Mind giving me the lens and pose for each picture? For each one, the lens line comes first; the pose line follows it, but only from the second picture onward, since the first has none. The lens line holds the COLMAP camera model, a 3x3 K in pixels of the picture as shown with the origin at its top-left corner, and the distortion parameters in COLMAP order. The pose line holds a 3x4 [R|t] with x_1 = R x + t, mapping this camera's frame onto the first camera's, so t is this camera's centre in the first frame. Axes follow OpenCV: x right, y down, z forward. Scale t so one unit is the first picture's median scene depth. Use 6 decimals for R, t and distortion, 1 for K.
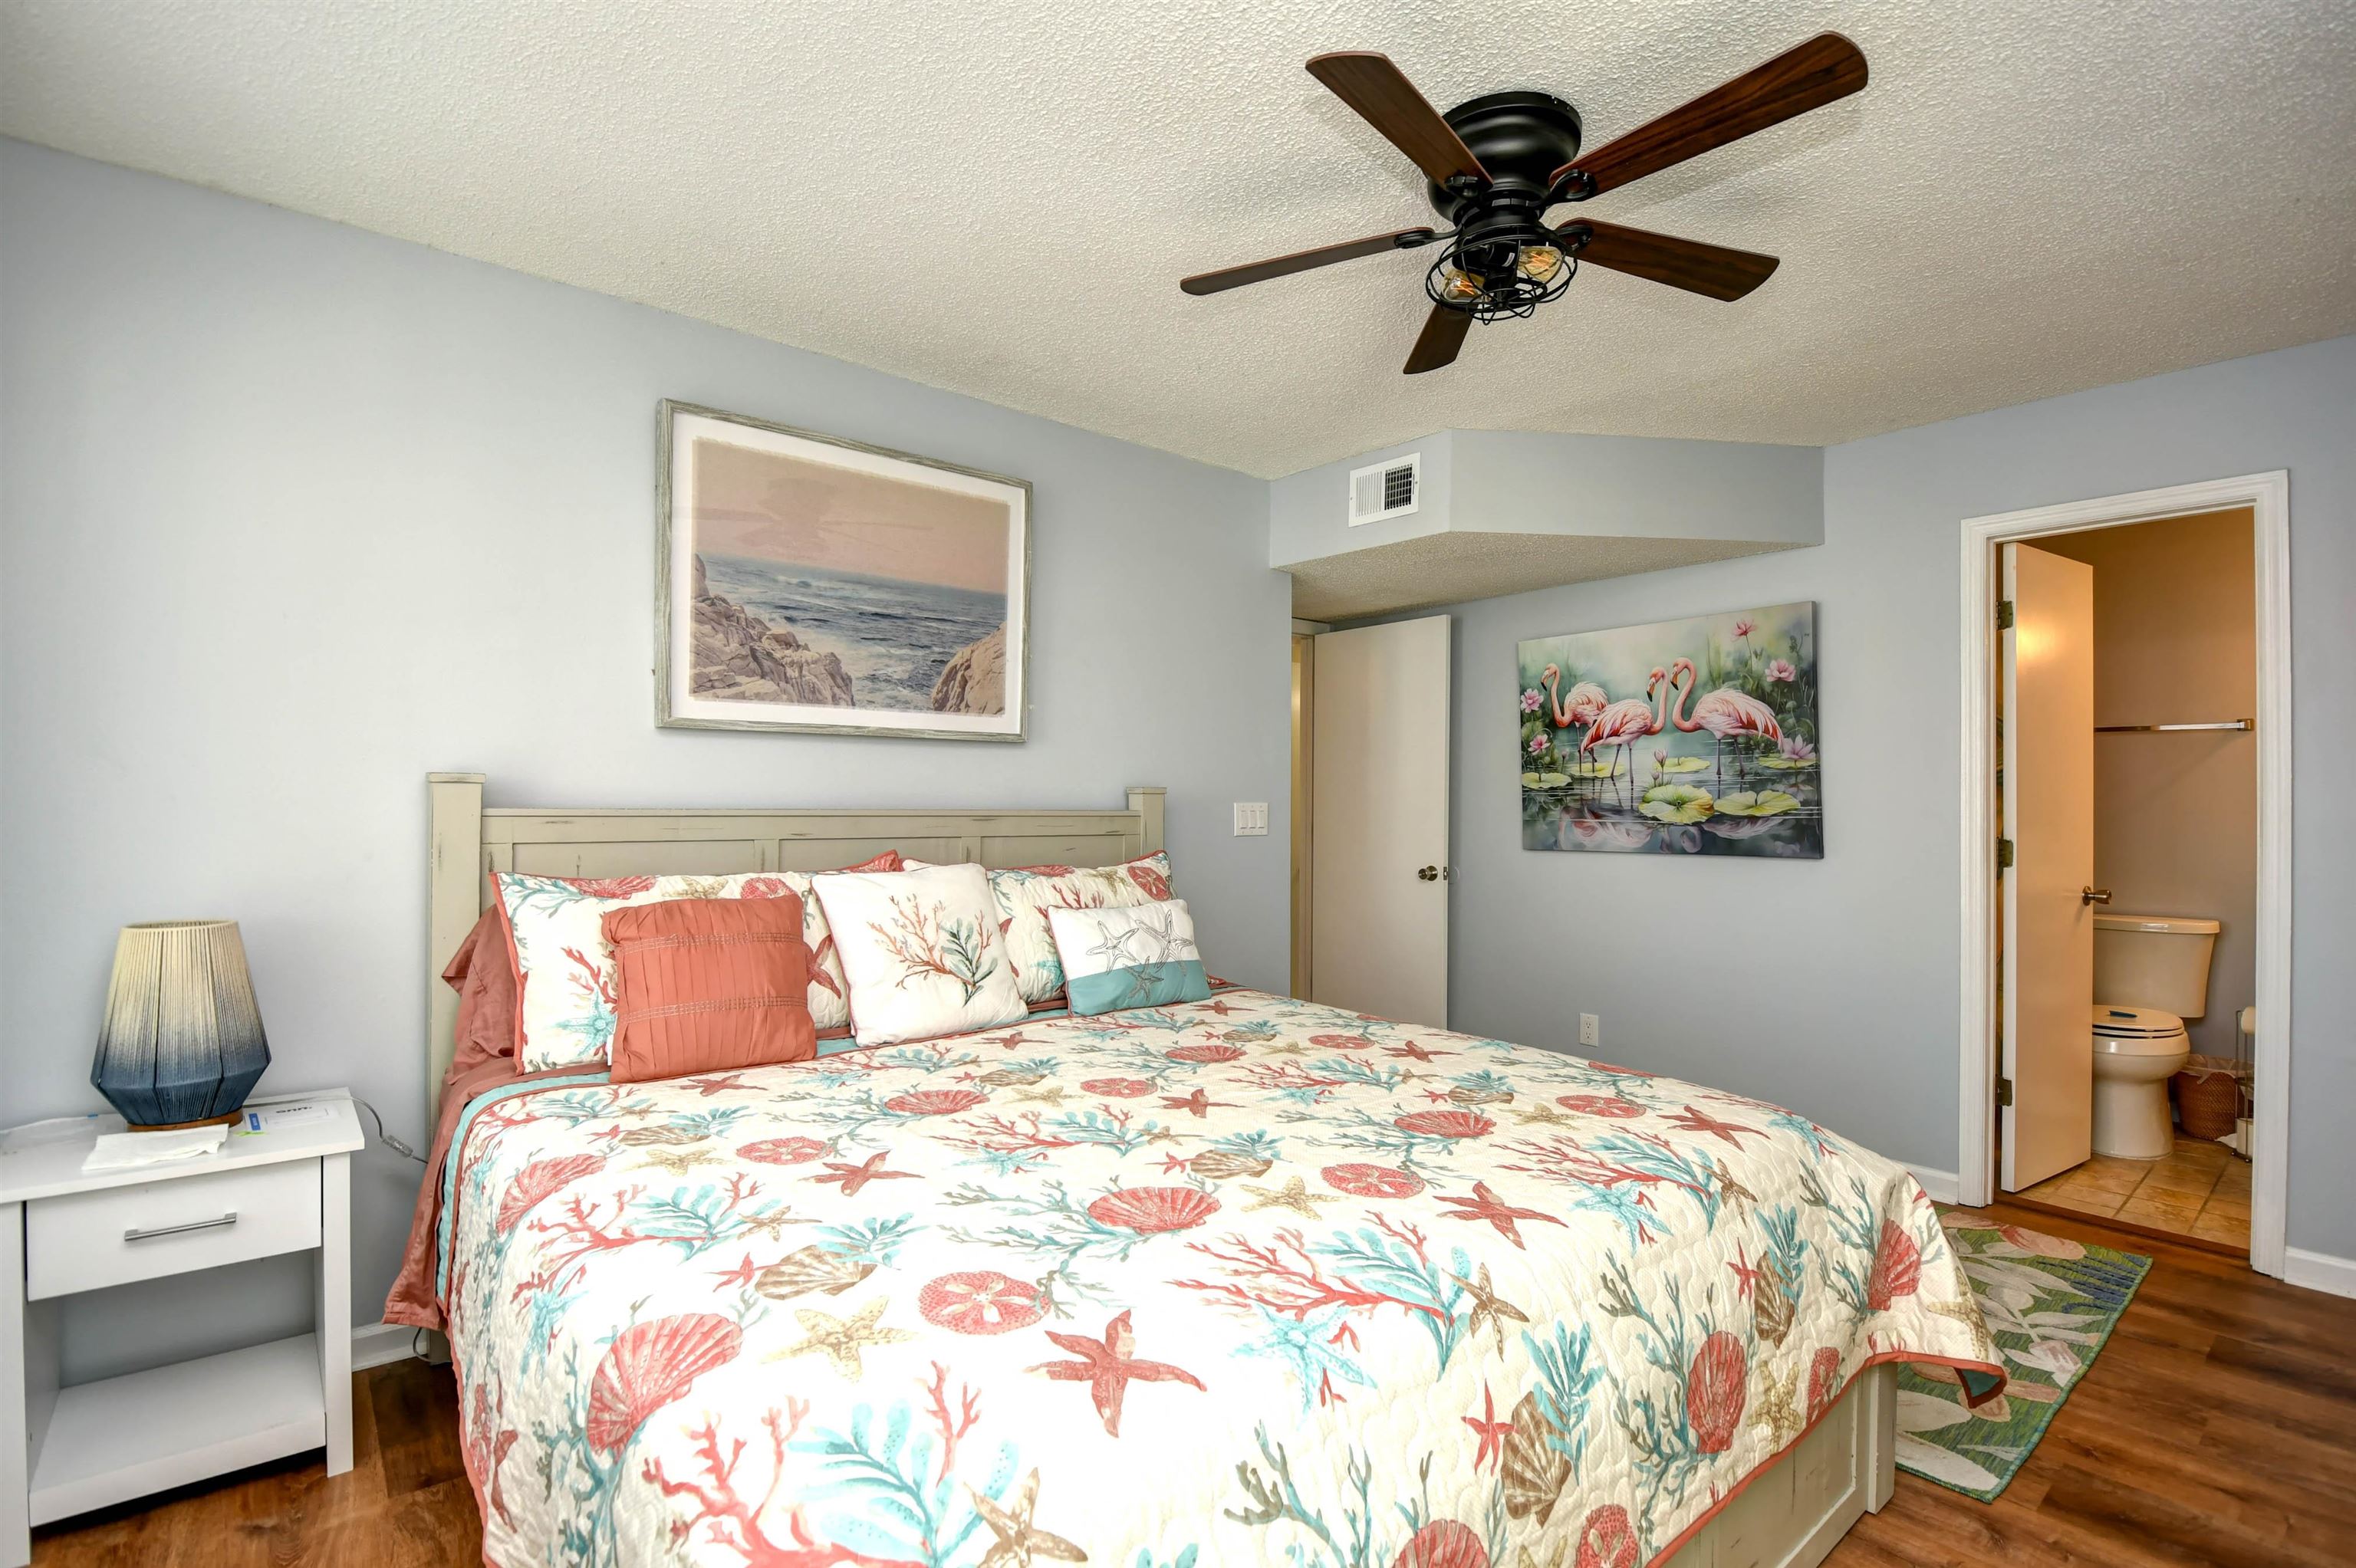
lens RADIAL K [[1058.1, 0, 1186.0], [0, 1058.1, 805.6], [0, 0, 1]] dist [0.026239, -0.029262]
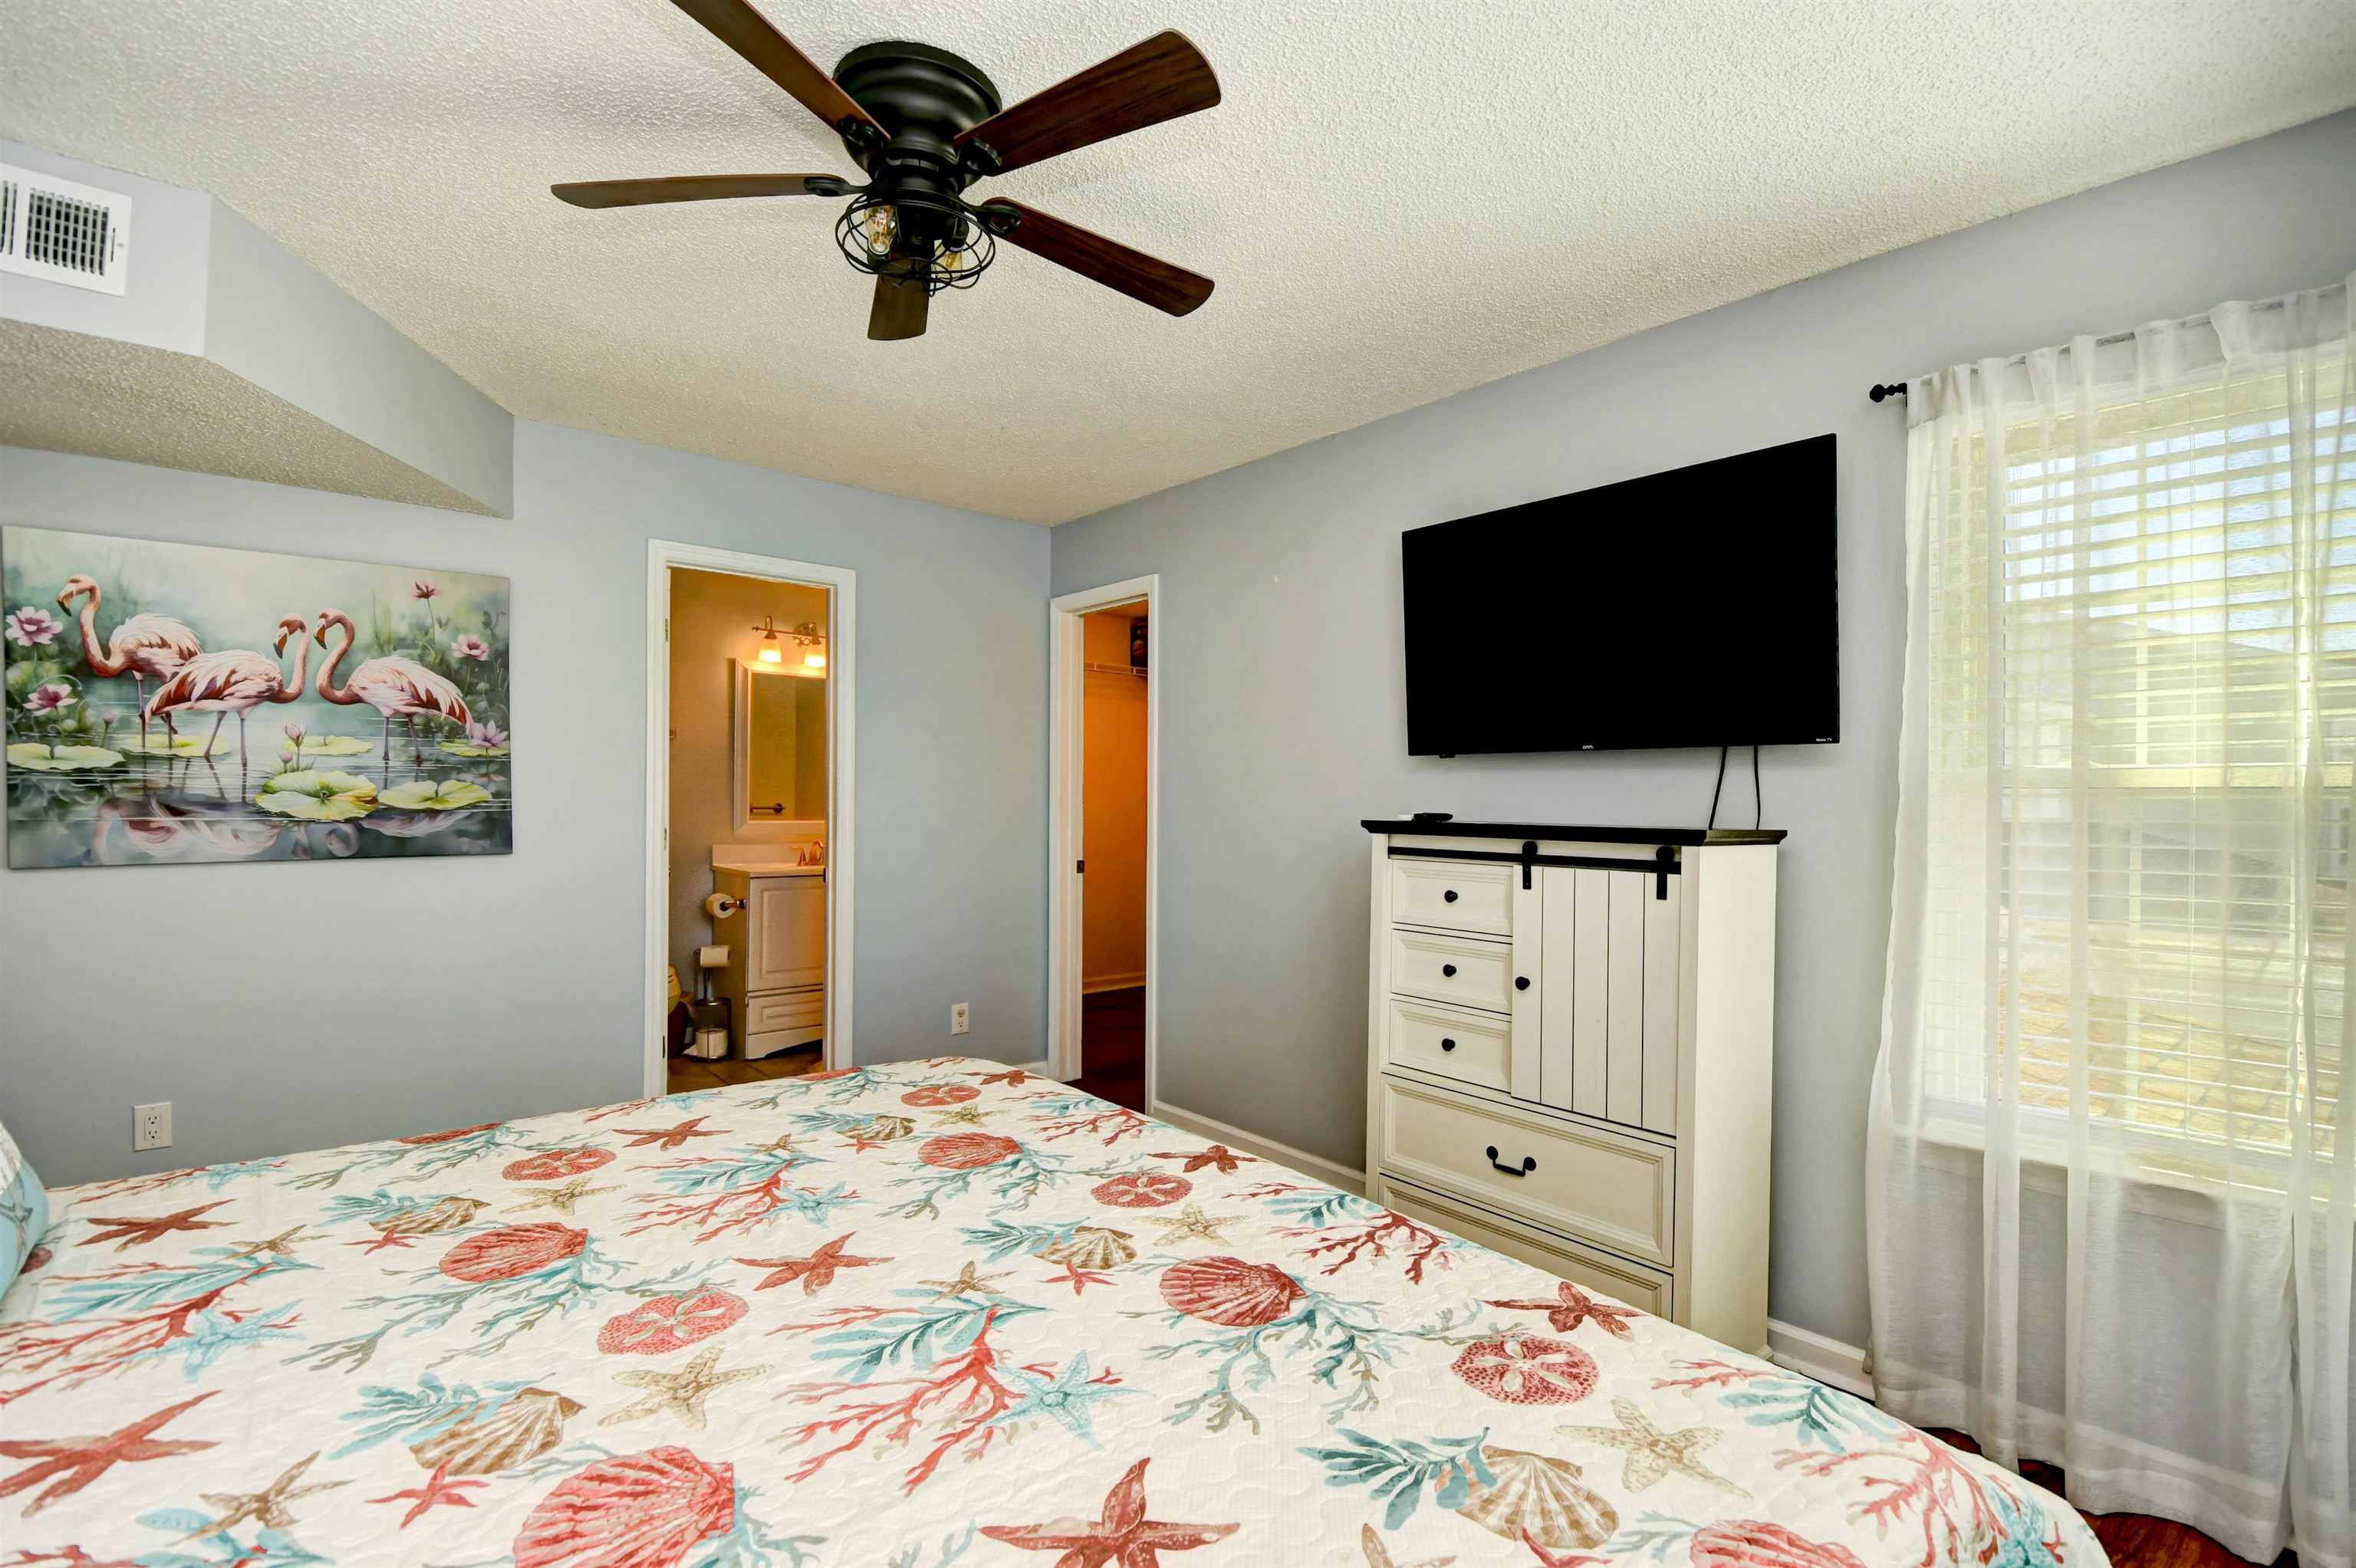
lens RADIAL K [[1058.1, 0, 1186.0], [0, 1058.1, 805.6], [0, 0, 1]] dist [0.026239, -0.029262]
pose [[0.005242, -0.013173, 0.999899, -0.335261], [-0.006546, 0.999891, 0.013207, -0.009009], [-0.999965, -0.006615, 0.005155, 0.391498]]
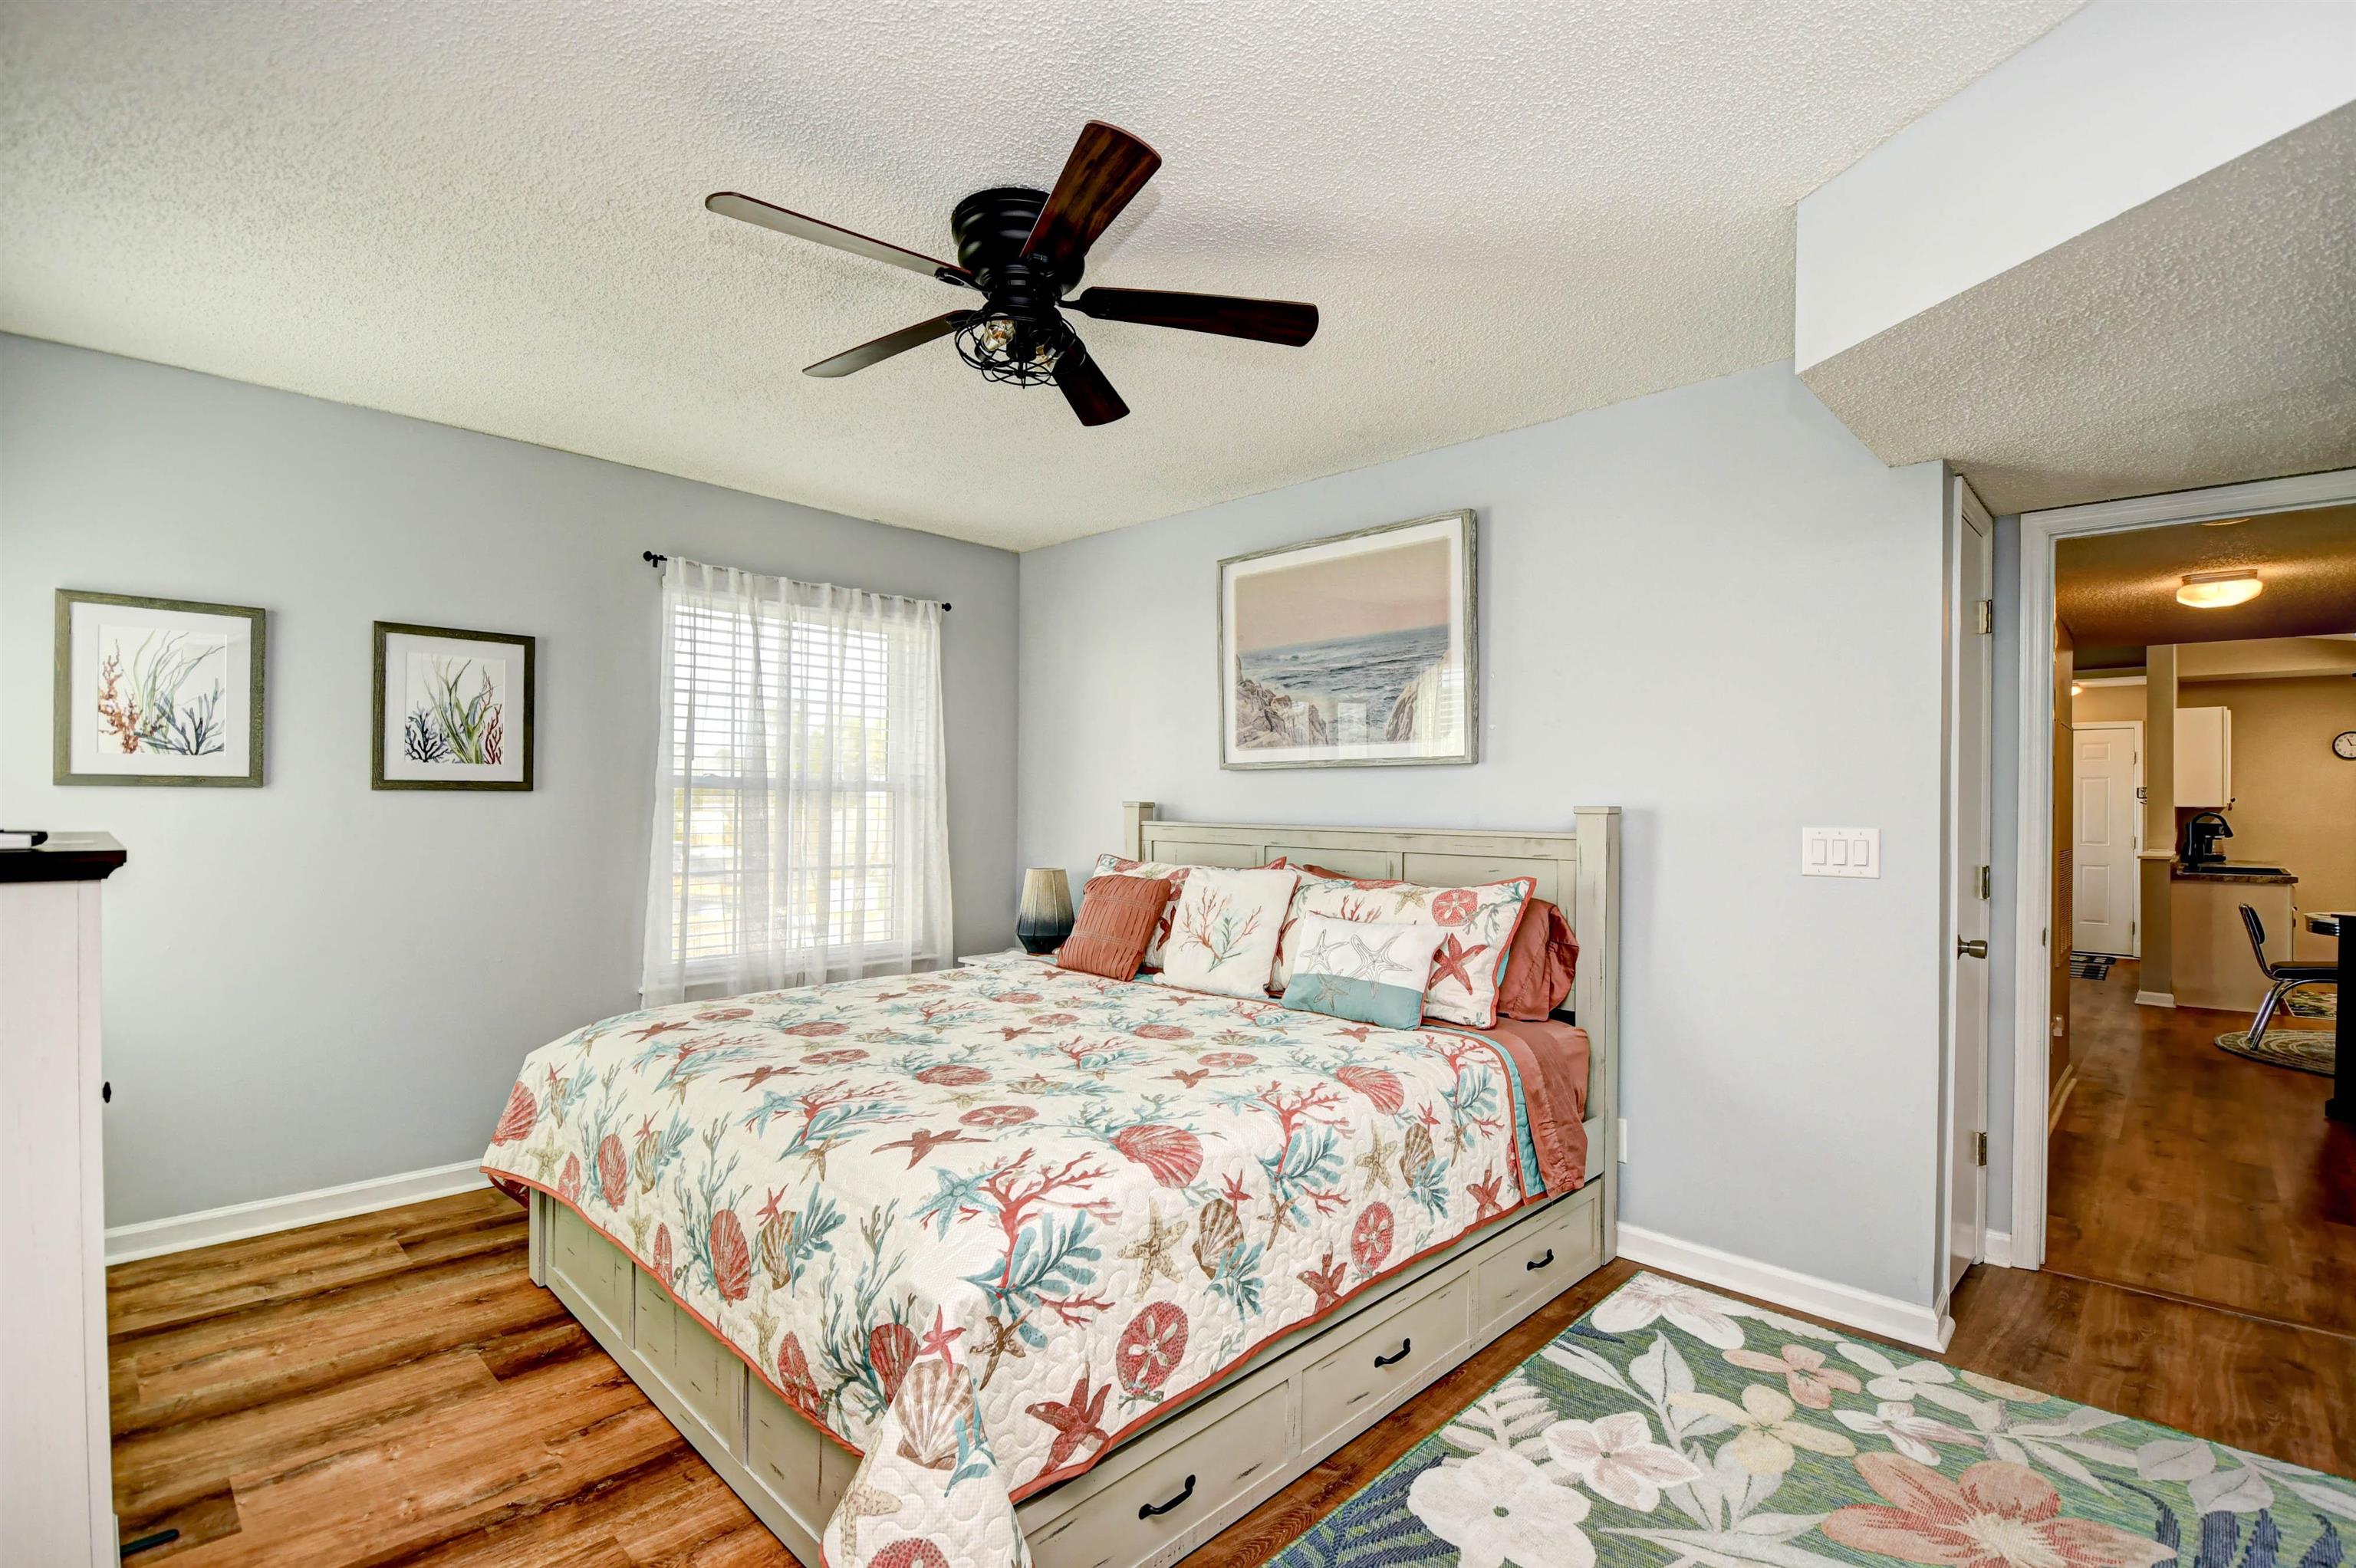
lens RADIAL K [[1077.3, 0, 1177.4], [0, 1077.3, 802.8], [0, 0, 1]] dist [0.016012, -0.023730]
pose [[0.095955, -0.004367, -0.995376, 0.609888], [-0.011192, 0.999922, -0.005465, -0.009117], [0.995323, 0.011664, 0.095899, 0.443986]]
